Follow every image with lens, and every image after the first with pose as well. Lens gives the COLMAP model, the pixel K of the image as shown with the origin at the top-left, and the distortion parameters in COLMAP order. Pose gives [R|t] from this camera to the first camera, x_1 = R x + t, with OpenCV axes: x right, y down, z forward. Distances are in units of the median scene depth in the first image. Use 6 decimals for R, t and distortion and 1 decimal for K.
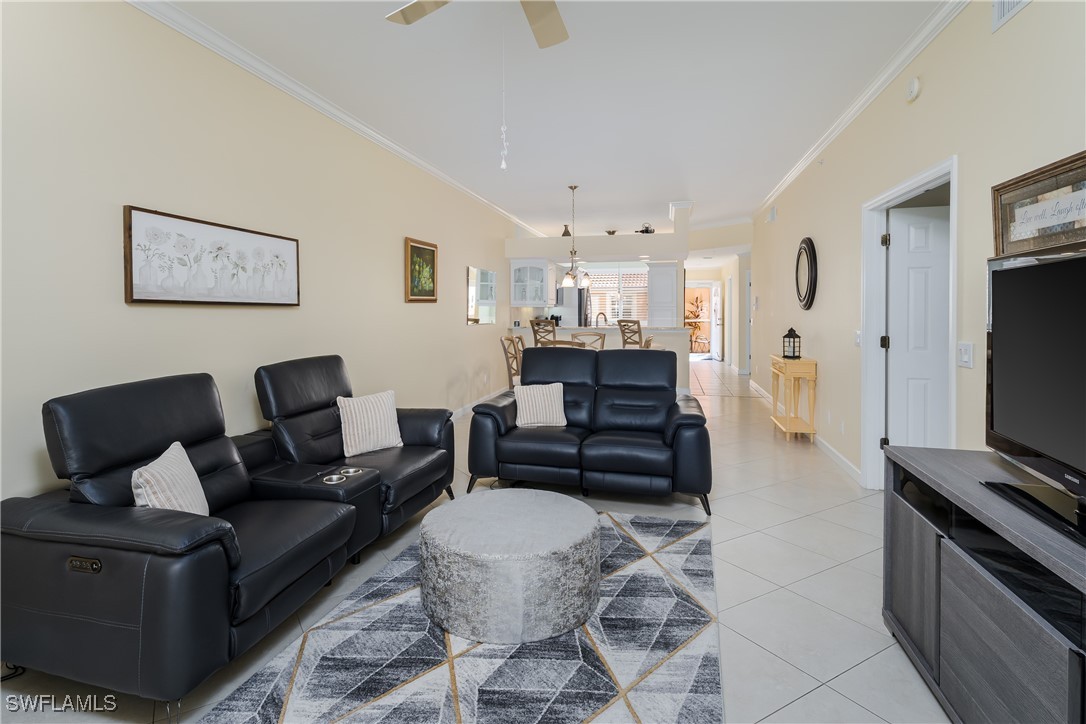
lens RADIAL K [[526.8, 0, 543.0], [0, 526.8, 314.3], [0, 0, 1]] dist [-0.000622, -0.003492]
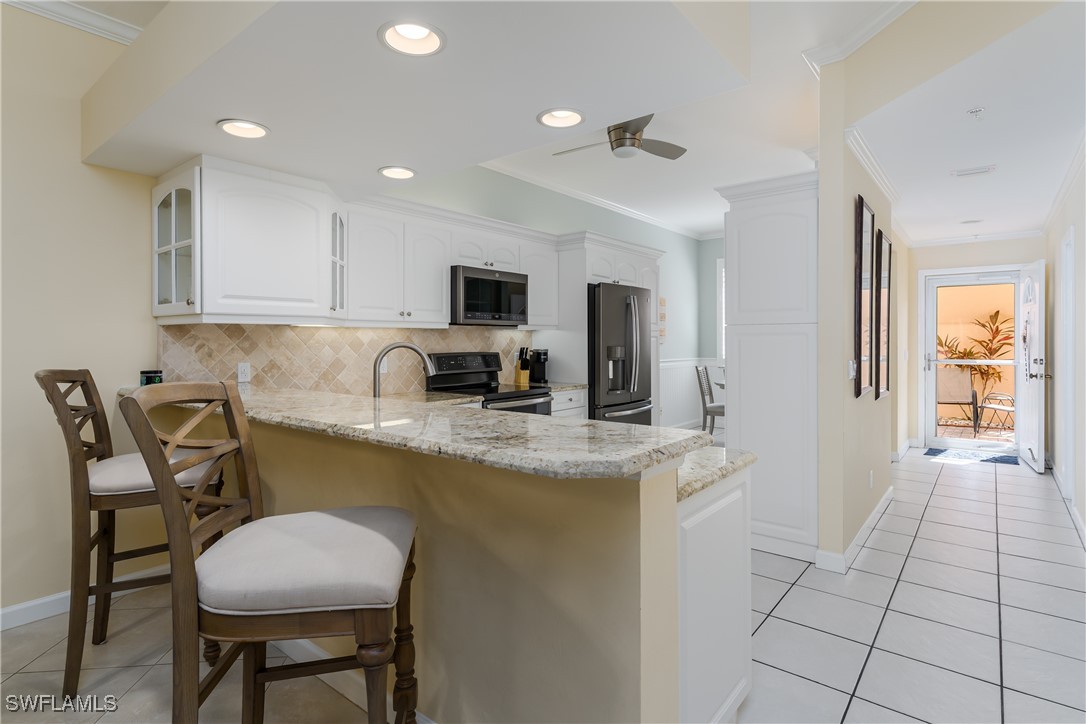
lens RADIAL K [[536.0, 0, 526.3], [0, 536.0, 353.9], [0, 0, 1]] dist [0.021867, 0.000558]
pose [[0.886047, -0.001708, -0.463592, 0.175473], [0.006611, 0.999938, 0.008951, -0.002118], [0.463548, -0.010995, 0.886003, 0.437513]]
